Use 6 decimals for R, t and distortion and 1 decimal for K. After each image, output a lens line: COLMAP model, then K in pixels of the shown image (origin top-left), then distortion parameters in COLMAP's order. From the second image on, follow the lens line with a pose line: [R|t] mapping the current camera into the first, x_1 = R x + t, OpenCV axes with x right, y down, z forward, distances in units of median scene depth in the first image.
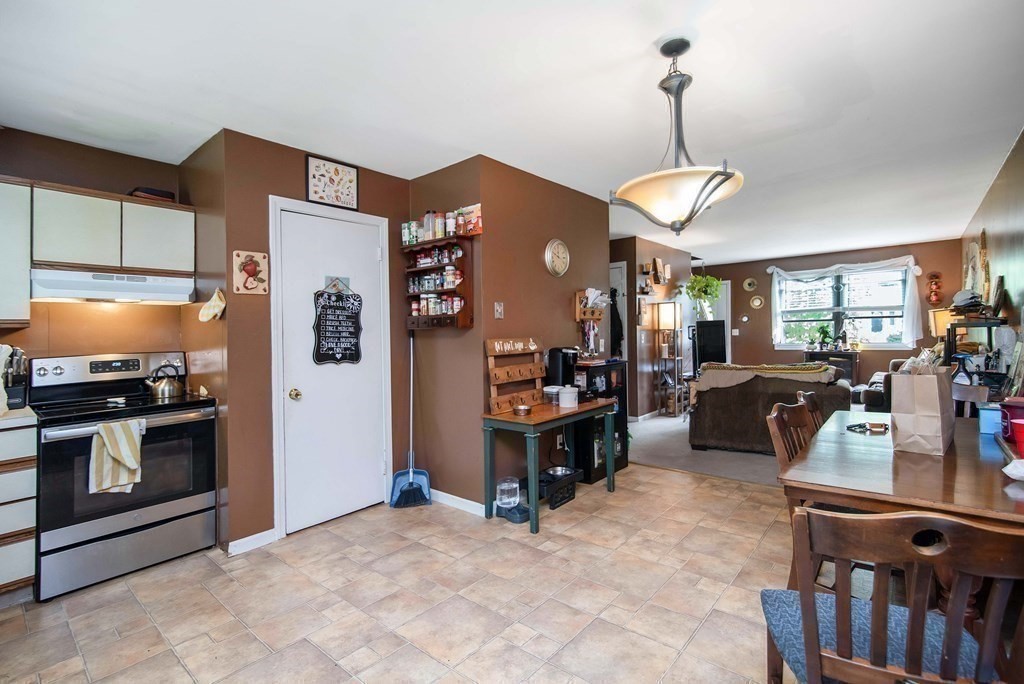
lens RADIAL K [[460.6, 0, 512.0], [0, 460.6, 342.0], [0, 0, 1]] dist [0.016080, -0.000005]
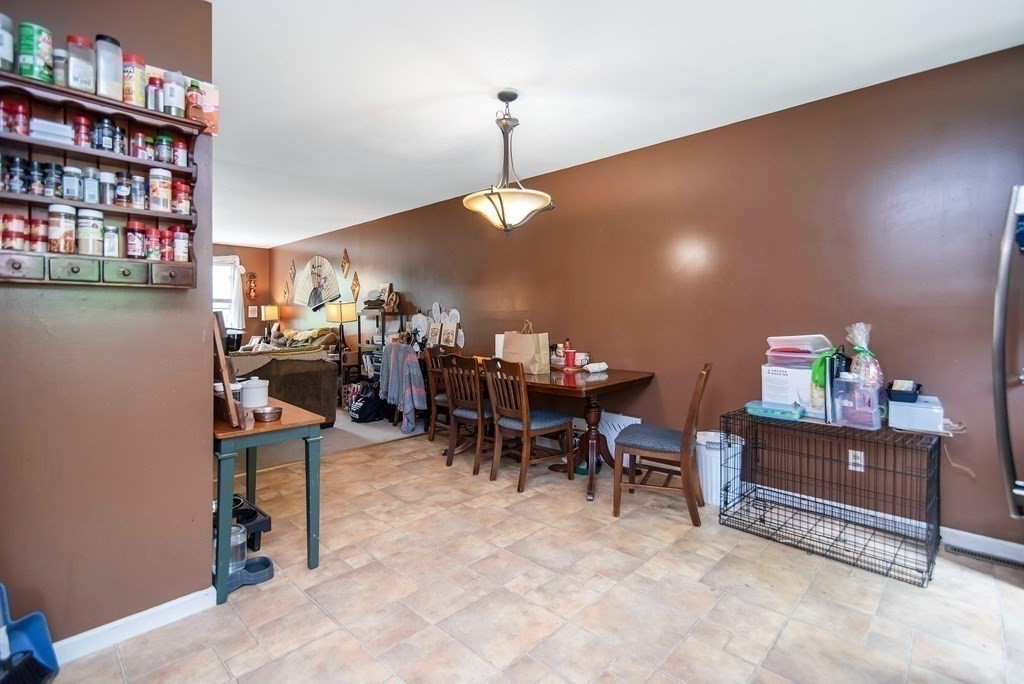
lens RADIAL K [[476.8, 0, 512.0], [0, 476.8, 342.0], [0, 0, 1]] dist [0.000235, -0.000231]
pose [[0.075093, -0.022600, 0.996920, -0.956428], [0.011356, 0.999698, 0.021808, 0.035520], [-0.997112, 0.009684, 0.075327, 0.823621]]
